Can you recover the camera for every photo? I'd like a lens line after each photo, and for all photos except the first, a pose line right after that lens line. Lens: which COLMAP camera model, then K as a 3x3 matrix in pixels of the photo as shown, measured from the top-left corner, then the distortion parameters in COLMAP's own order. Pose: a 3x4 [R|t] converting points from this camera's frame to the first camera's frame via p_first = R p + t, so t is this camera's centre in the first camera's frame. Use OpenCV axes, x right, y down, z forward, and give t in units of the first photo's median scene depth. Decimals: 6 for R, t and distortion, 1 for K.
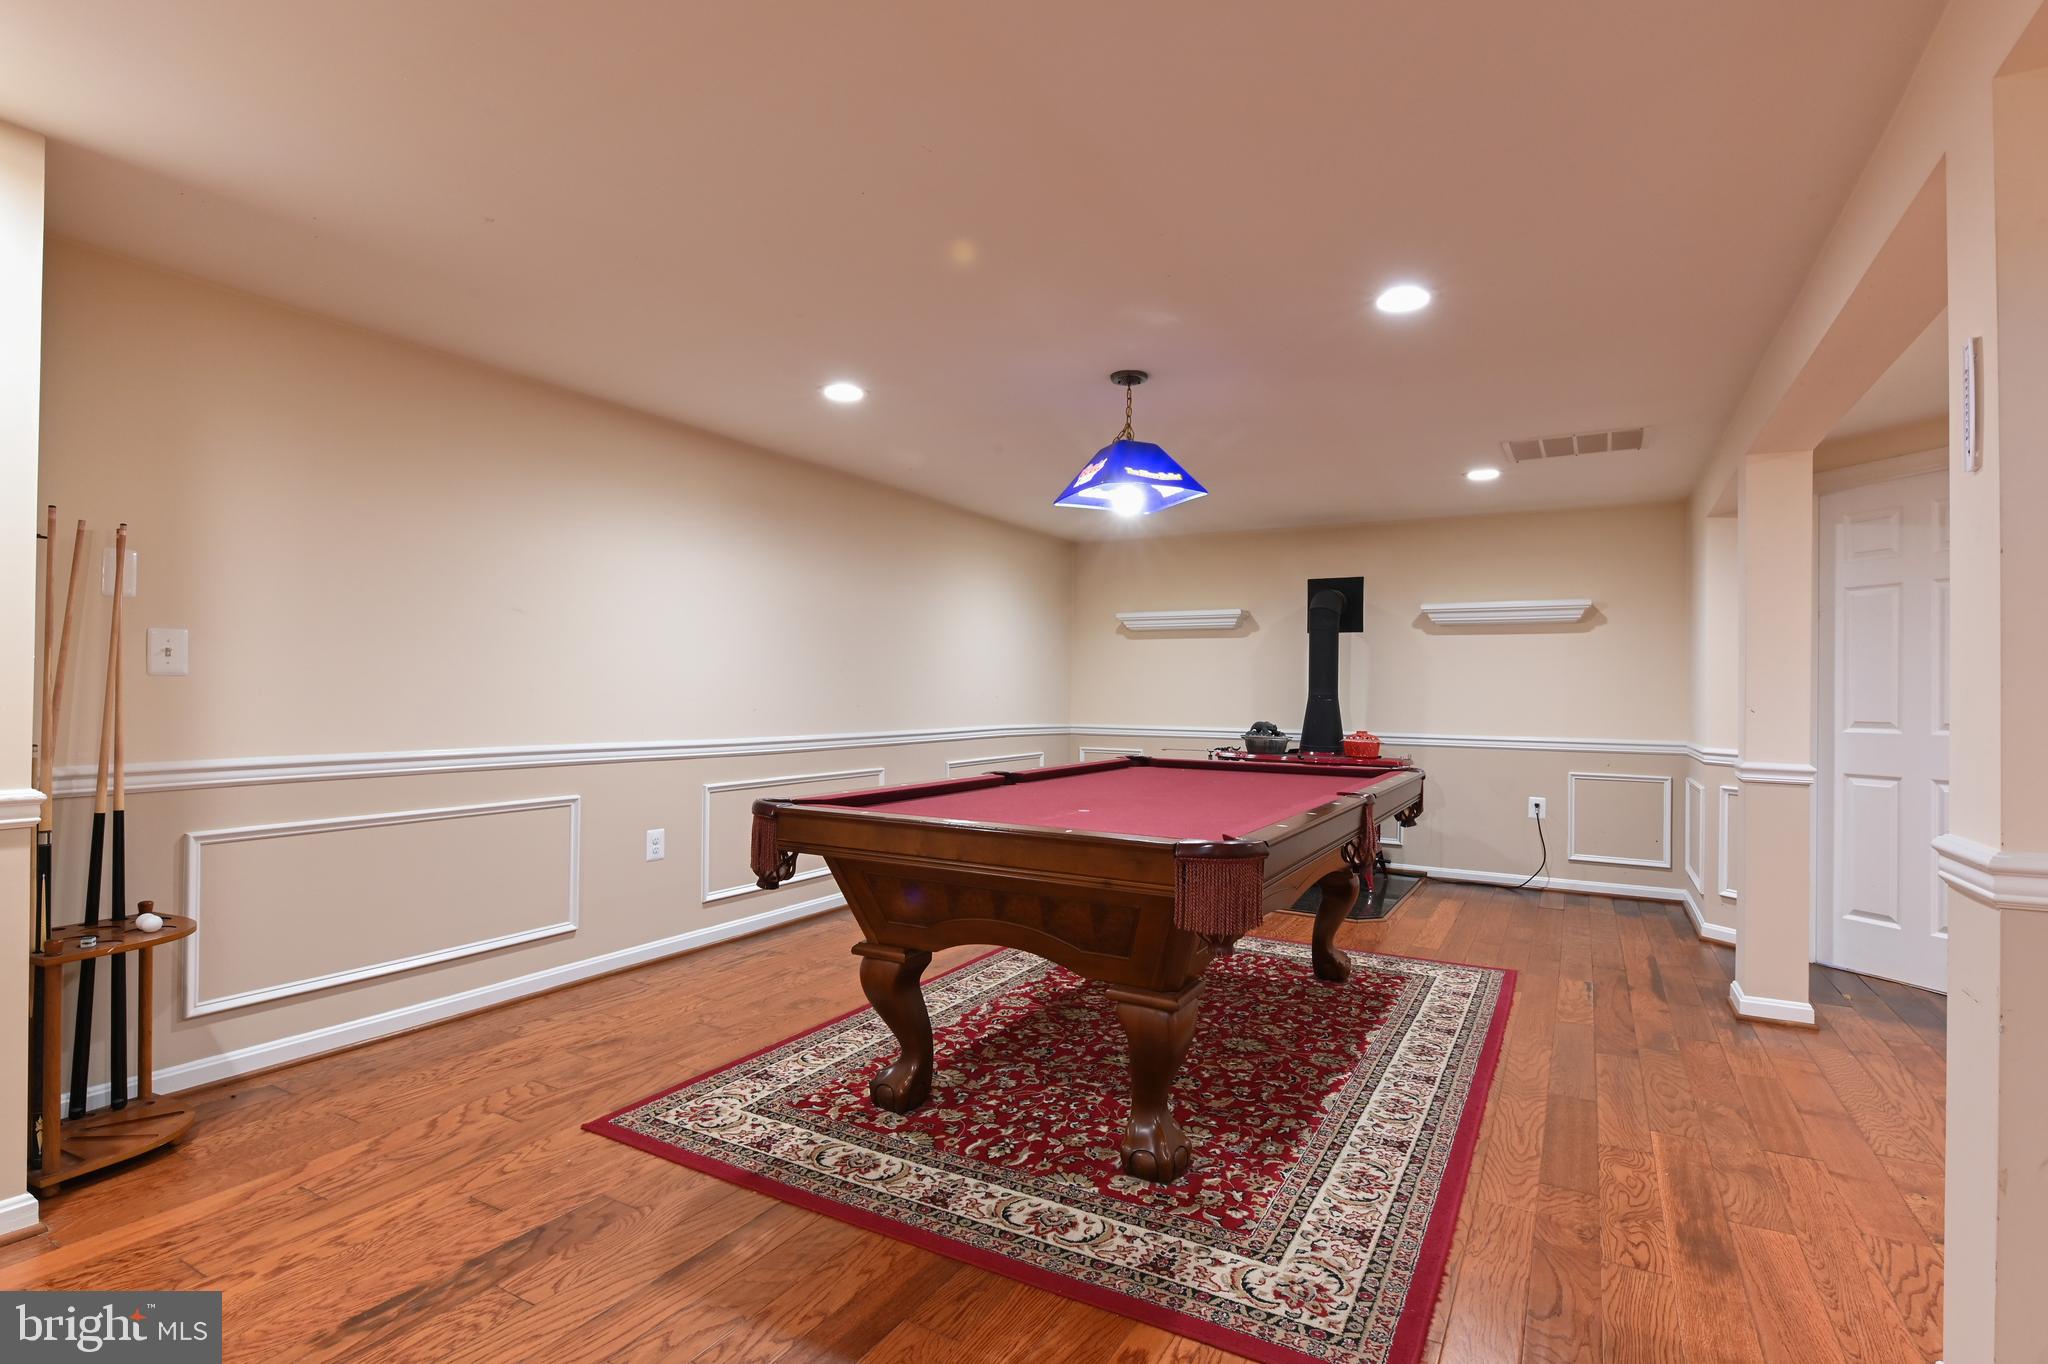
lens RADIAL K [[992.1, 0, 1024.4], [0, 992.1, 689.0], [0, 0, 1]] dist [-0.004489, -0.001859]
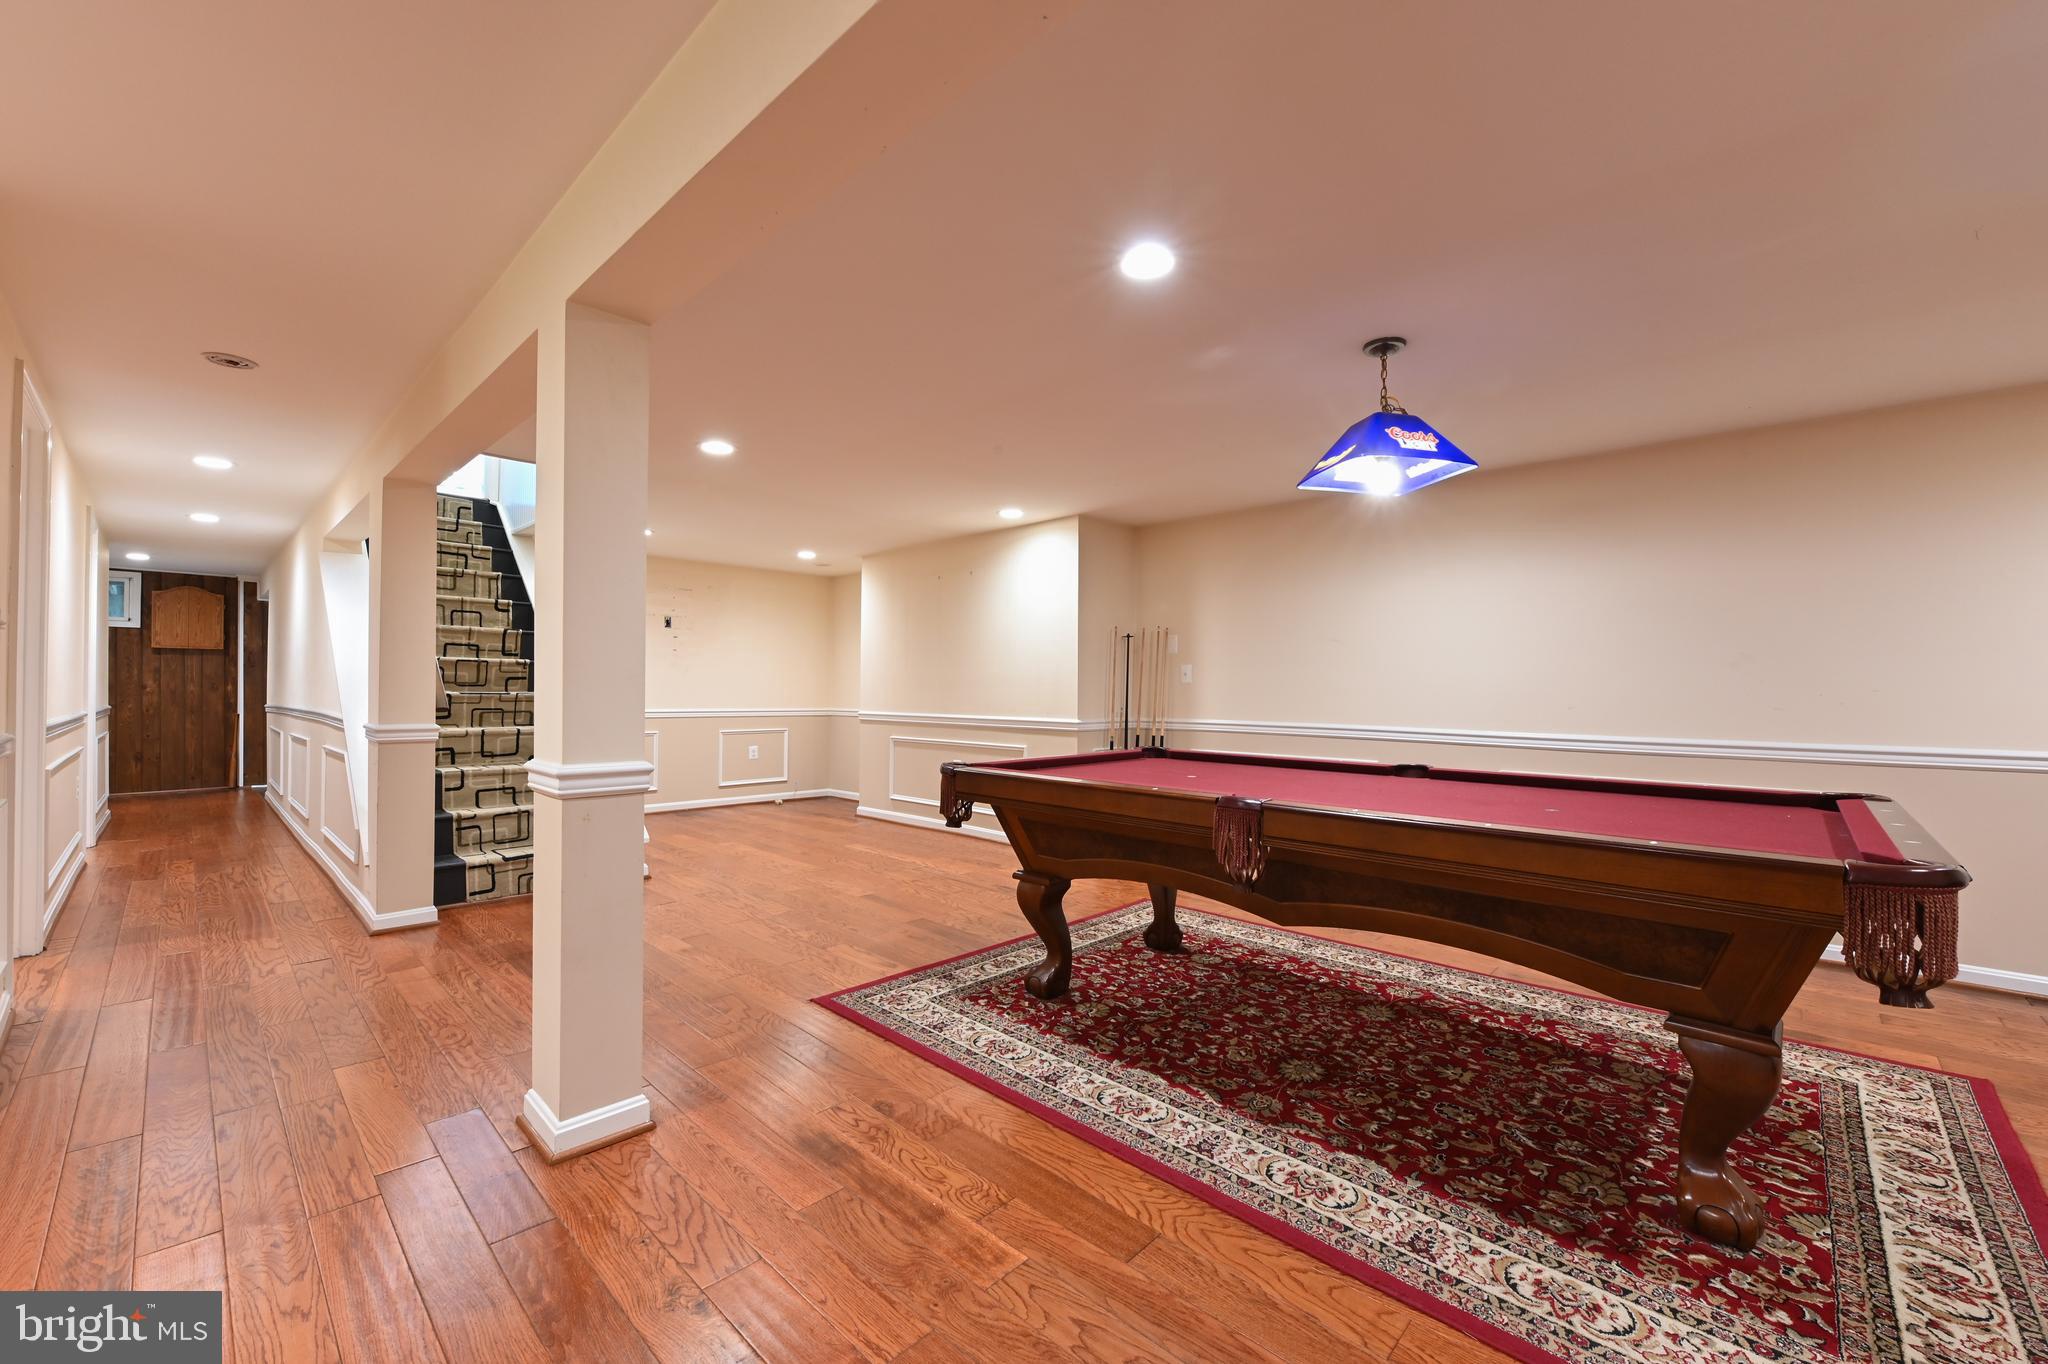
lens RADIAL K [[810.2, 0, 1024.1], [0, 810.2, 688.1], [0, 0, 1]] dist [-0.001884, -0.000322]
pose [[-0.244463, -0.013419, -0.969566, 1.188300], [-0.006455, 0.999905, -0.012211, 0.024574], [0.969637, 0.003273, -0.244526, 1.104812]]
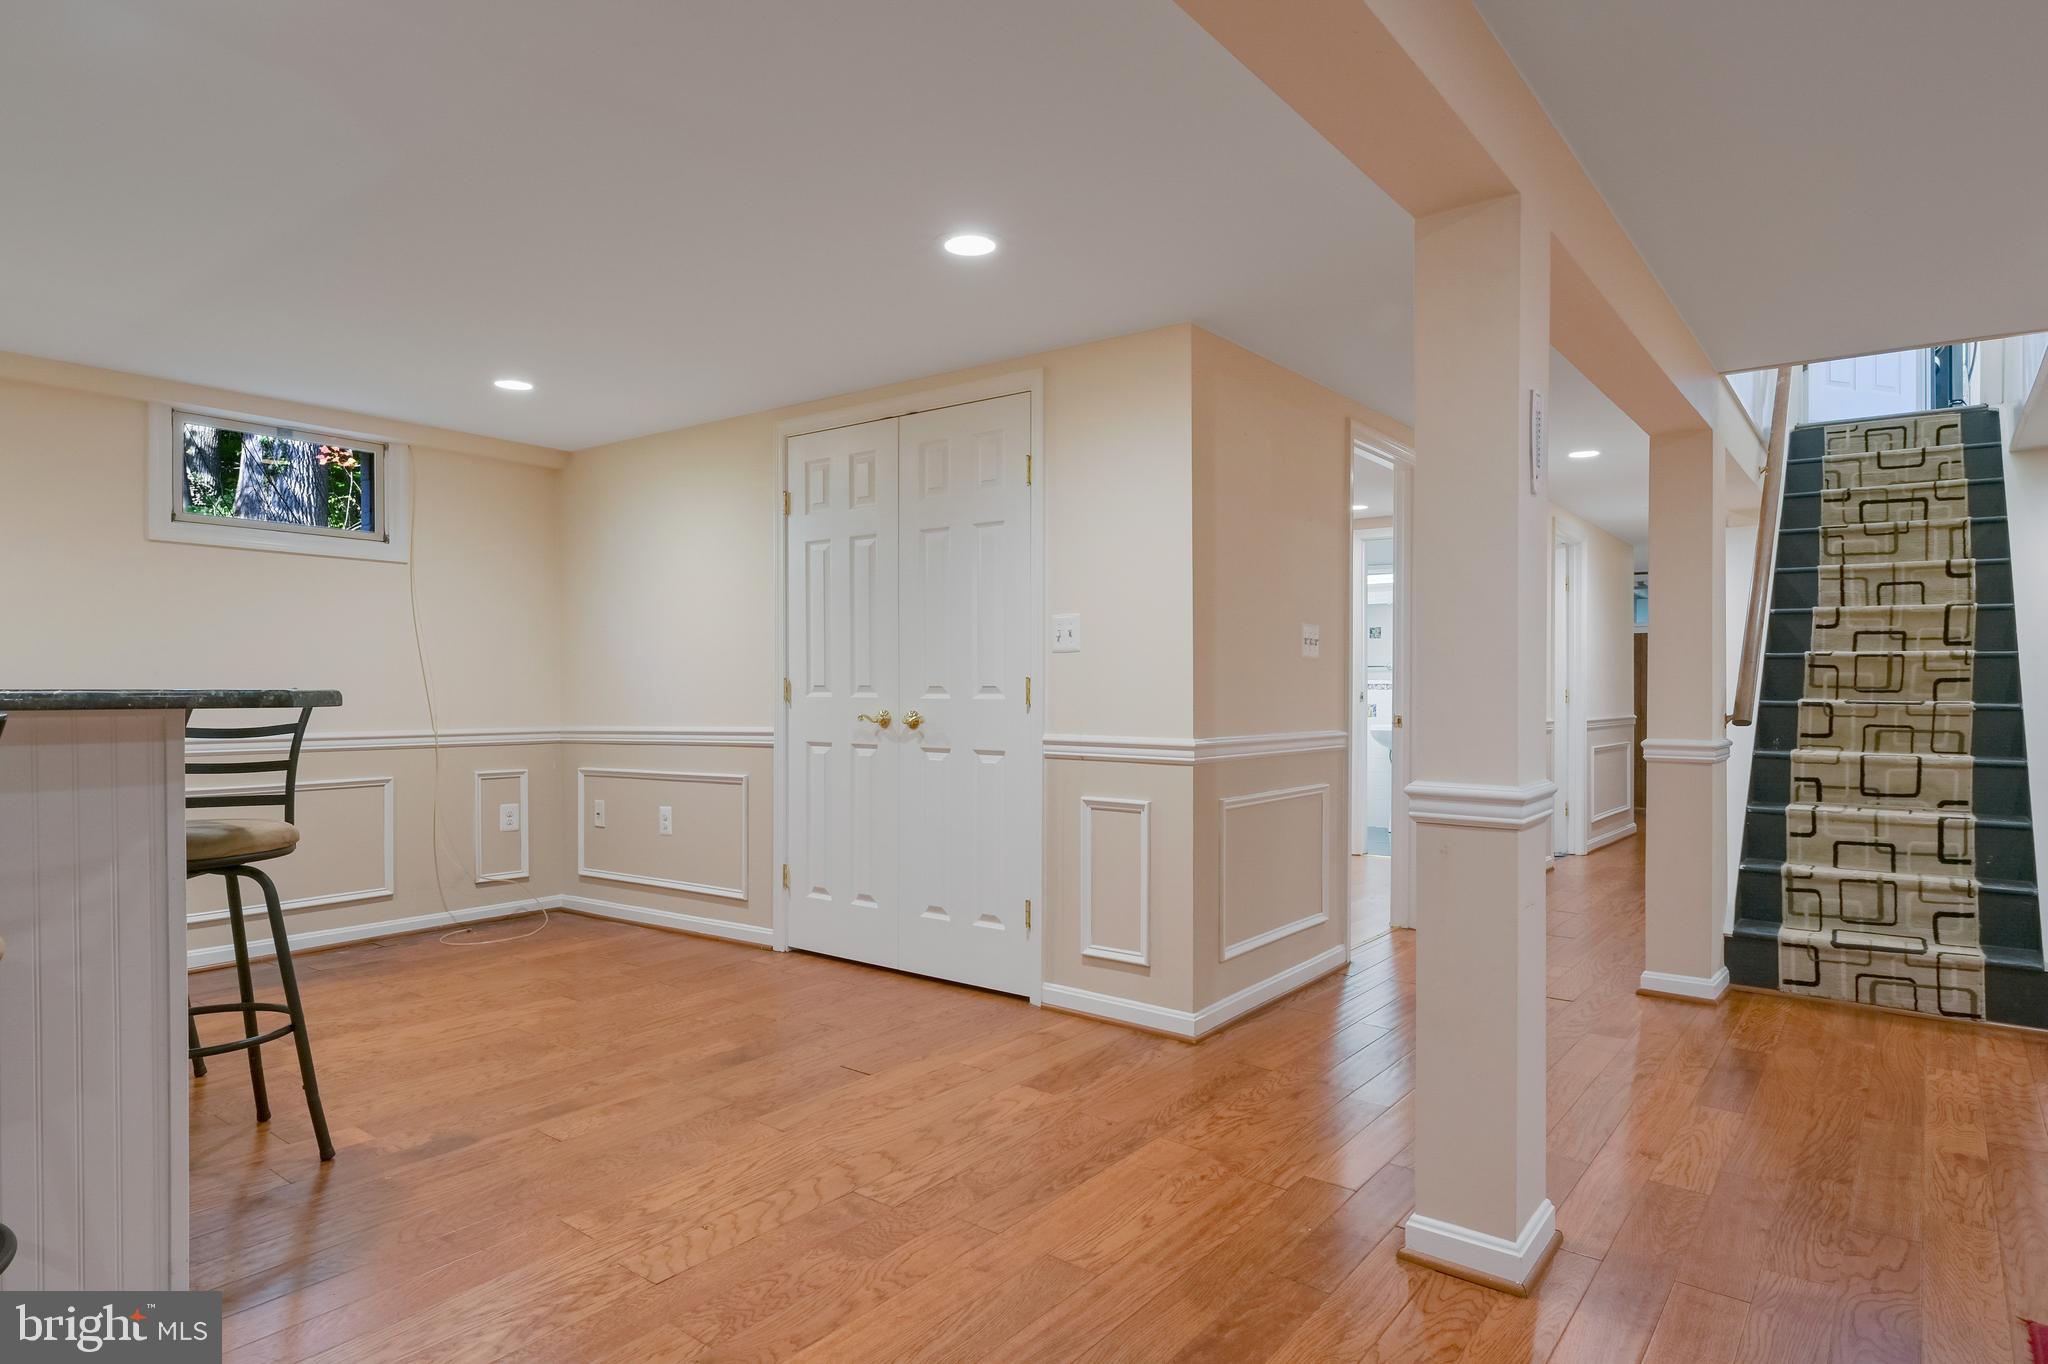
lens RADIAL K [[1153.1, 0, 1025.0], [0, 1153.1, 687.7], [0, 0, 1]] dist [-0.011034, 0.000869]
pose [[-0.988685, -0.015293, 0.149224, 0.760160], [-0.015964, 0.999867, -0.003301, 0.025553], [-0.149154, -0.005646, -0.988798, 1.401721]]
